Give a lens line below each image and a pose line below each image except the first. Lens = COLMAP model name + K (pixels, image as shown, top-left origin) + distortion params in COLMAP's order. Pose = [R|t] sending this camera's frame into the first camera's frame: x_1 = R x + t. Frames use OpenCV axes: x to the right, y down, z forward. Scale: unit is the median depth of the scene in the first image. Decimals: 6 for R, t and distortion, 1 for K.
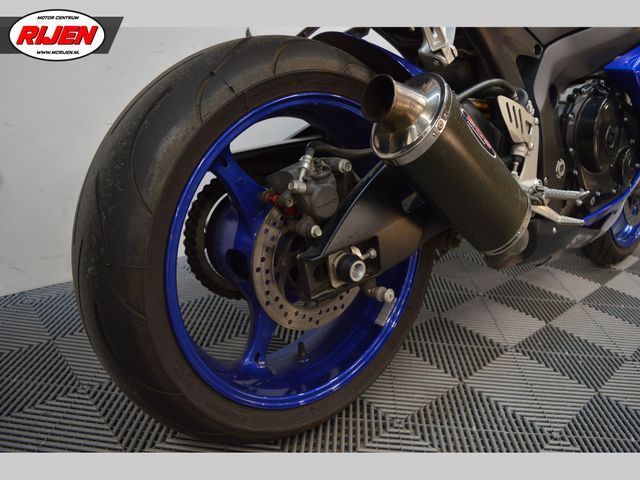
lens RADIAL K [[513.3, 0, 320.0], [0, 513.3, 240.0], [0, 0, 1]] dist [-0.097339, 0.000134]
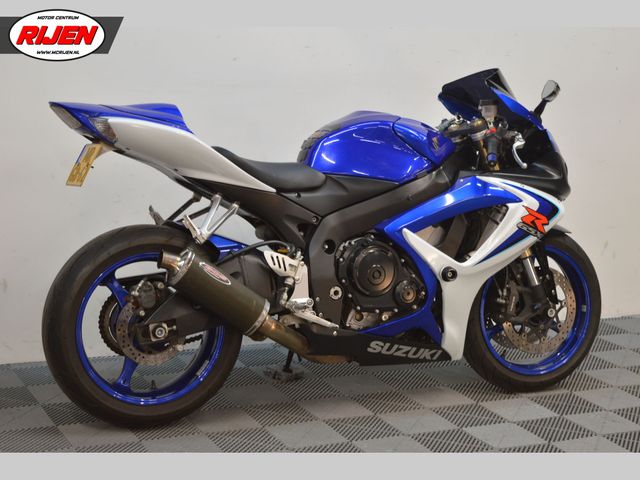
lens RADIAL K [[1249.9, 0, 320.0], [0, 1249.9, 240.0], [0, 0, 1]] dist [0.067725, 0.213066]
pose [[0.962236, 0.028102, -0.270760, 1.730404], [-0.077250, 0.981955, -0.172616, 0.432810], [0.261024, 0.187014, 0.947044, -3.180035]]
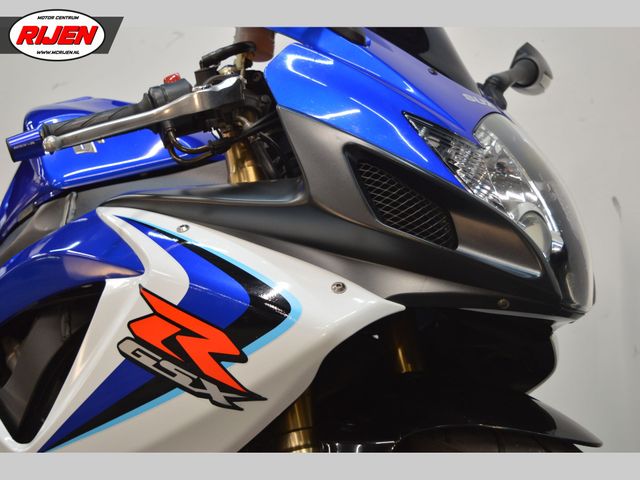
lens RADIAL K [[1050.5, 0, 320.0], [0, 1050.5, 240.0], [0, 0, 1]] dist [-0.026820, -0.042254]
pose [[0.095668, -0.123923, -0.987669, 2.421314], [-0.341146, 0.928048, -0.149486, -0.505370], [0.935130, 0.351240, 0.046509, 1.585005]]
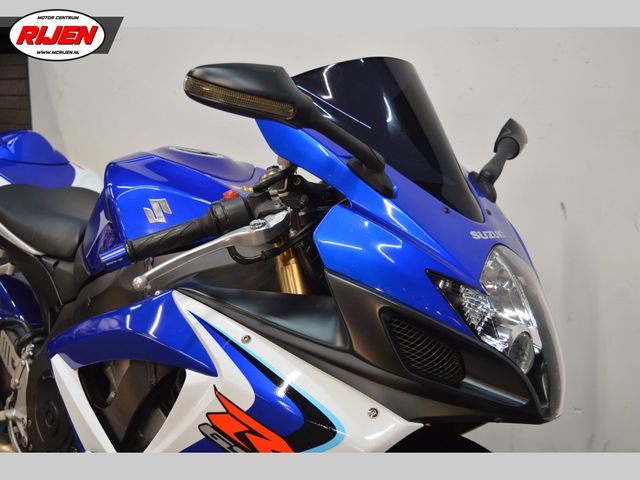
lens RADIAL K [[768.6, 0, 320.0], [0, 768.6, 240.0], [0, 0, 1]] dist [-0.073853, 0.009802]
pose [[0.117202, 0.119380, -0.985907, 2.311433], [-0.342261, 0.936785, 0.072745, -0.911648], [0.932266, 0.328912, 0.150652, 1.366015]]
